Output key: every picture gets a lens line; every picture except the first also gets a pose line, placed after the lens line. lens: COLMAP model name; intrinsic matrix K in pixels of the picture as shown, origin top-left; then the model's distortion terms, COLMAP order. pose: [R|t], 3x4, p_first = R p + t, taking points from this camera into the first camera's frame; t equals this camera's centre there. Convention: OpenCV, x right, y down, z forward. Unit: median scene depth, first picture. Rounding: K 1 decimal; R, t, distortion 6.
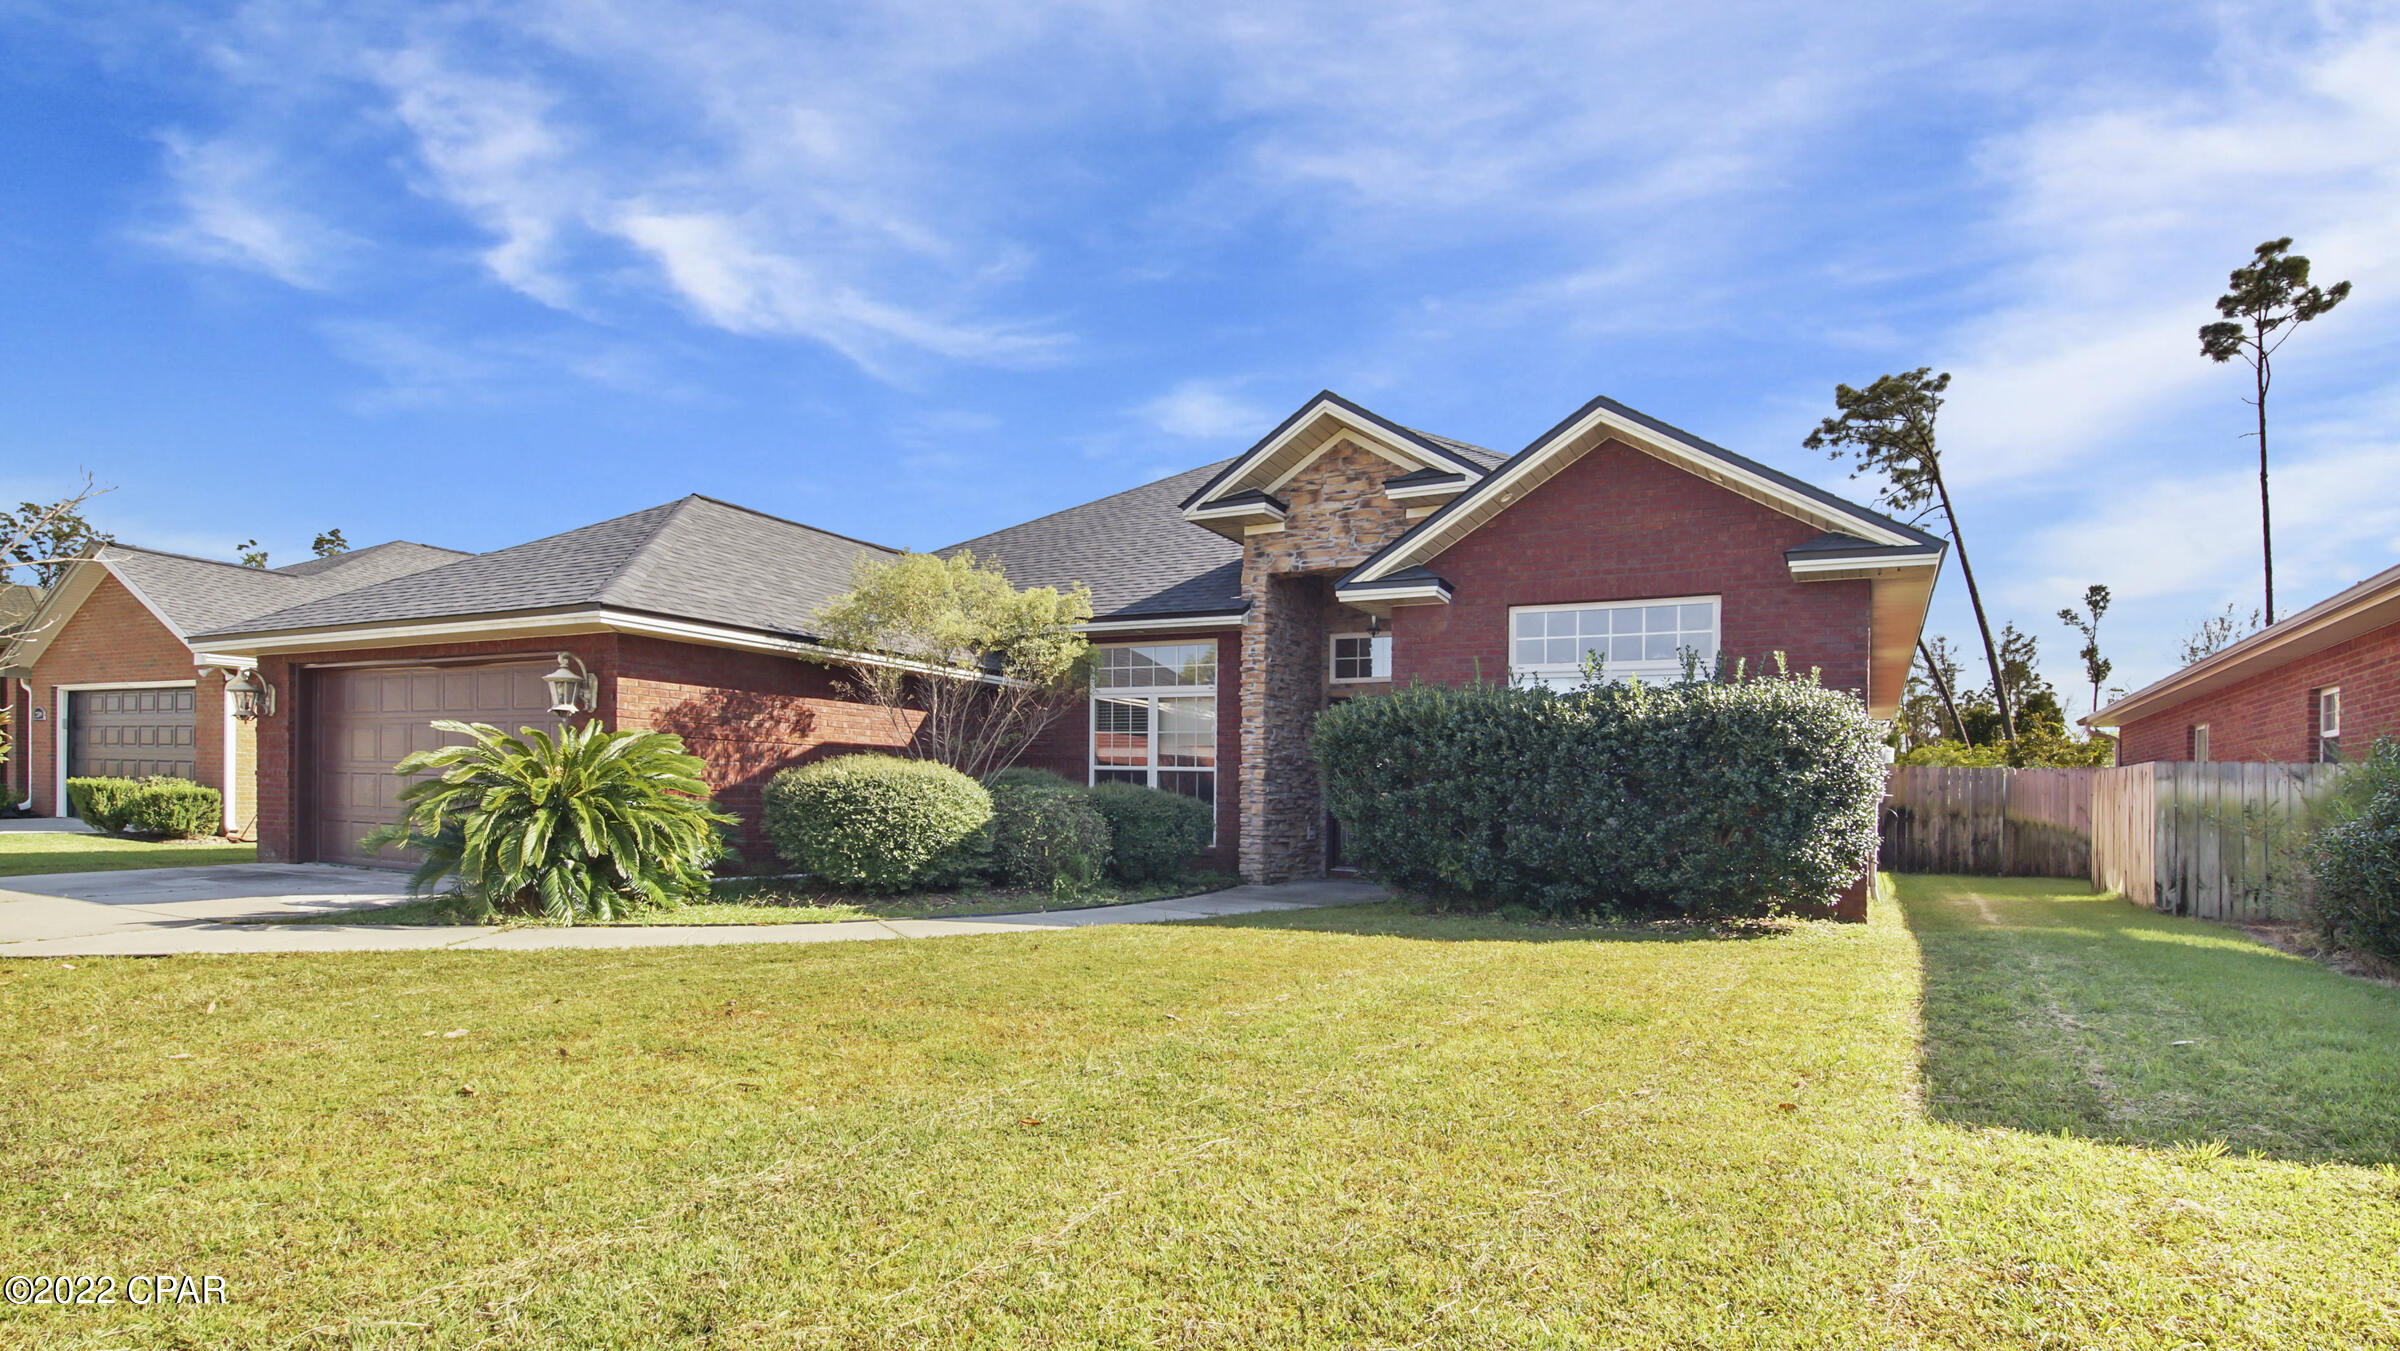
lens RADIAL K [[1060.3, 0, 1191.4], [0, 1060.3, 661.3], [0, 0, 1]] dist [0.022147, -0.015715]
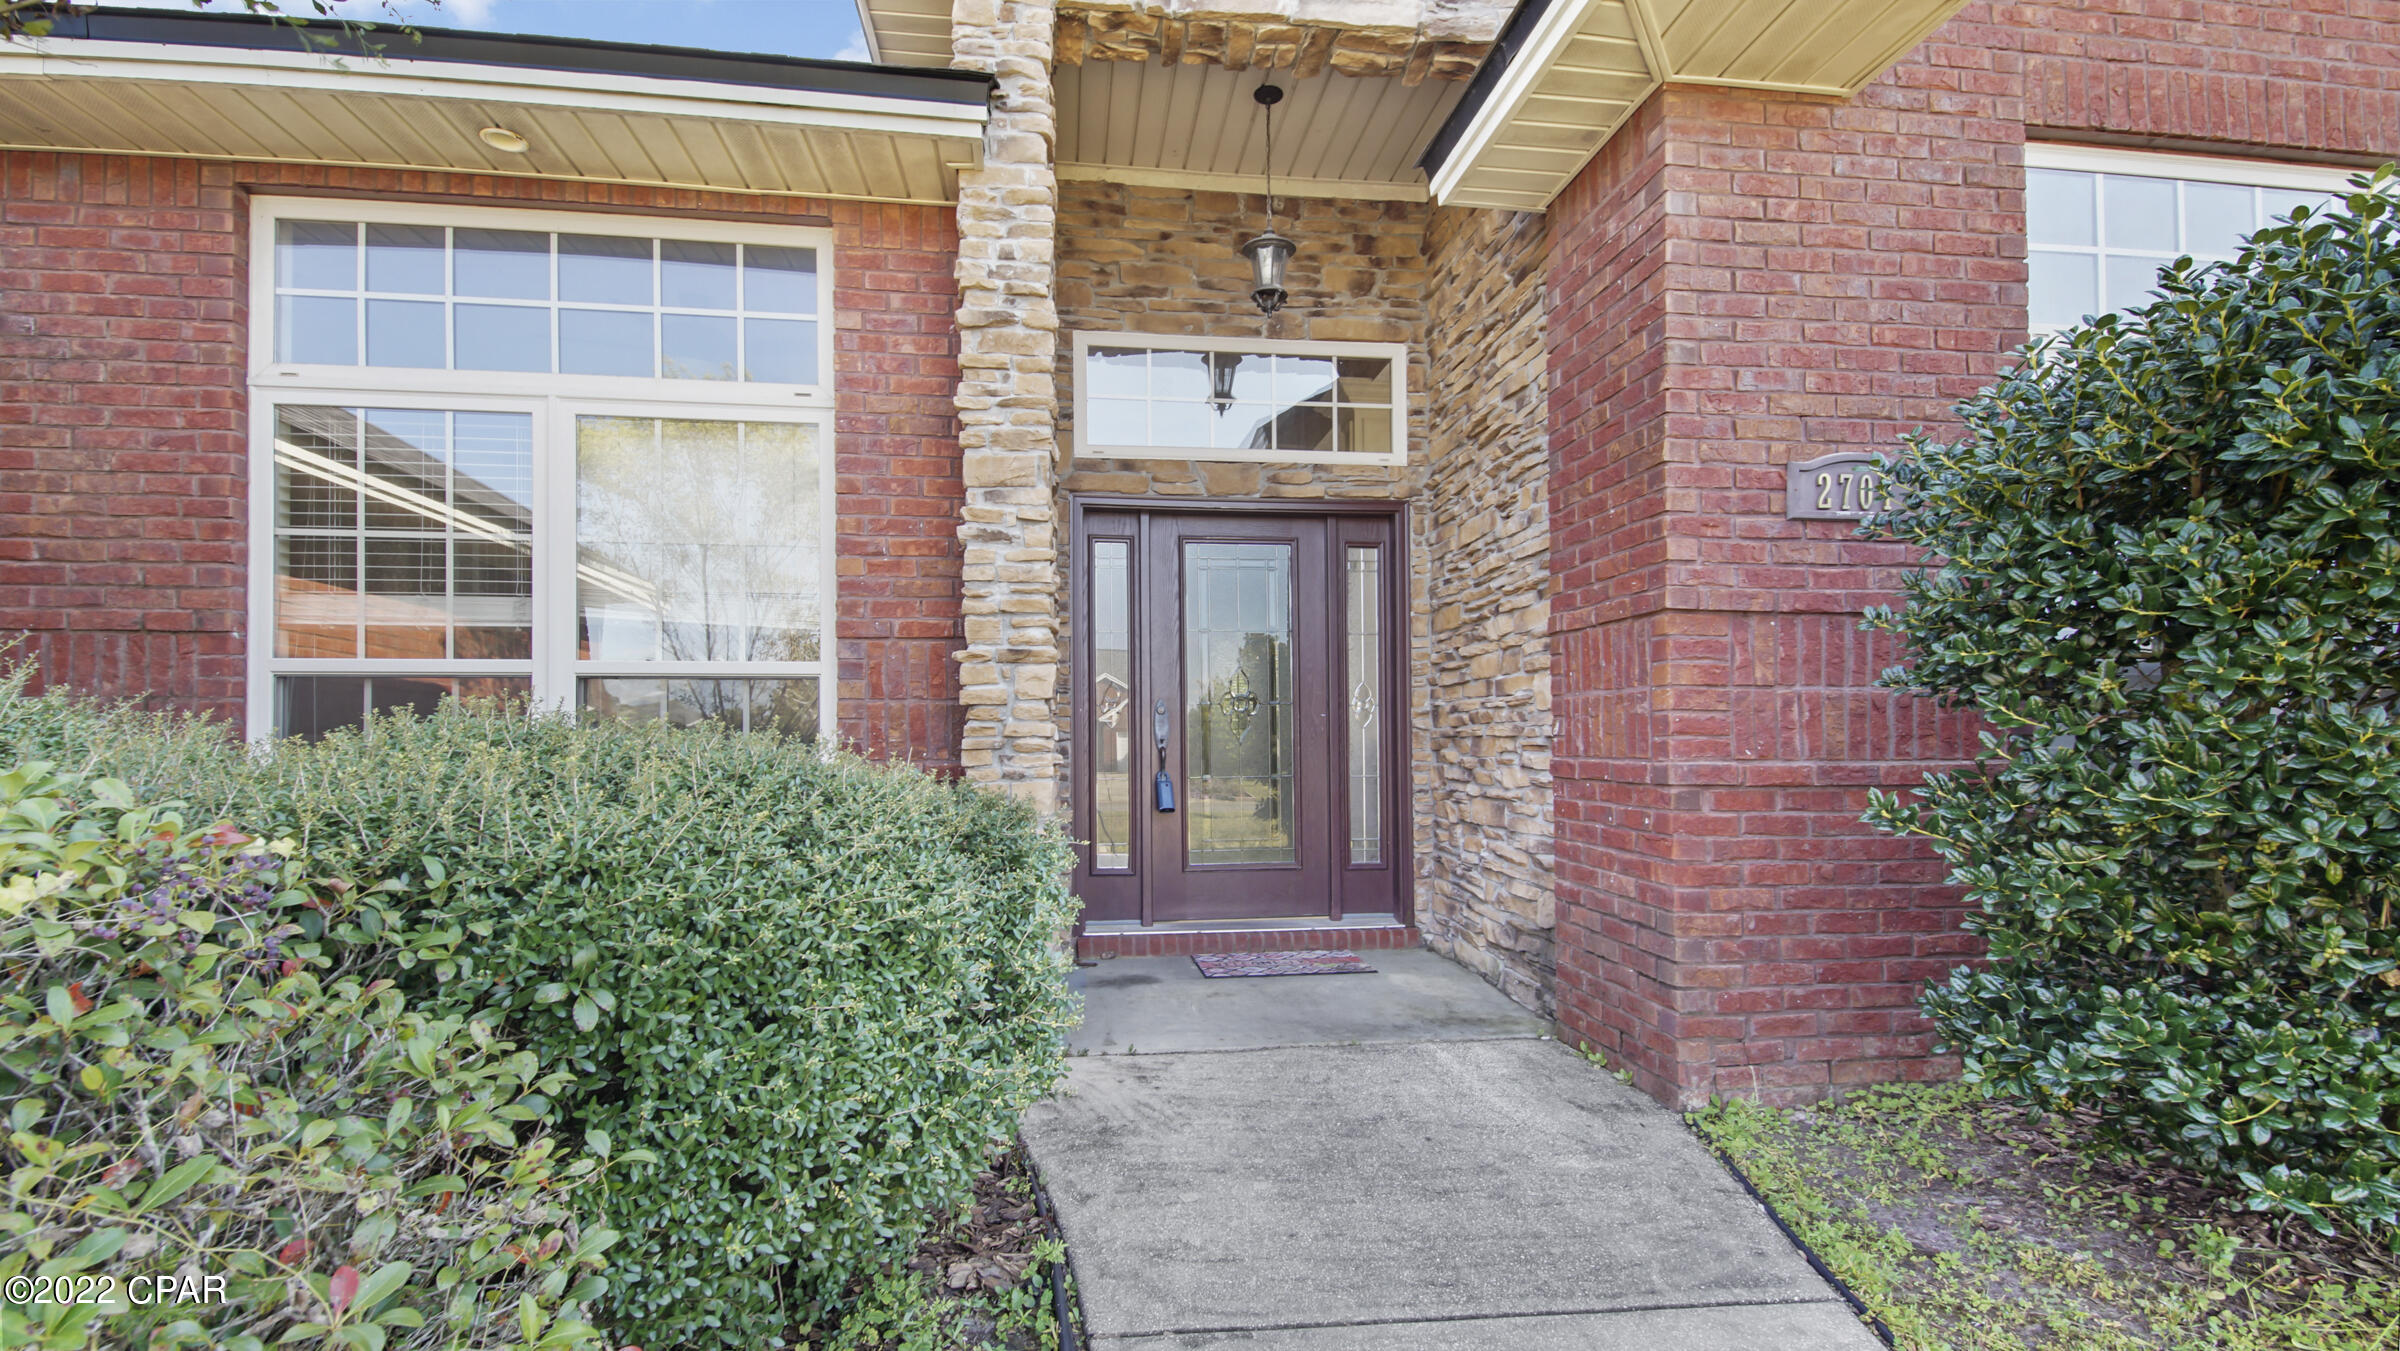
lens RADIAL K [[1060.3, 0, 1191.4], [0, 1060.3, 661.3], [0, 0, 1]] dist [0.022147, -0.015715]
pose [[0.806117, 0.000497, 0.591756, -0.067289], [-0.045779, 0.997055, 0.061525, 0.074711], [-0.589982, -0.076686, 0.803766, 0.683402]]
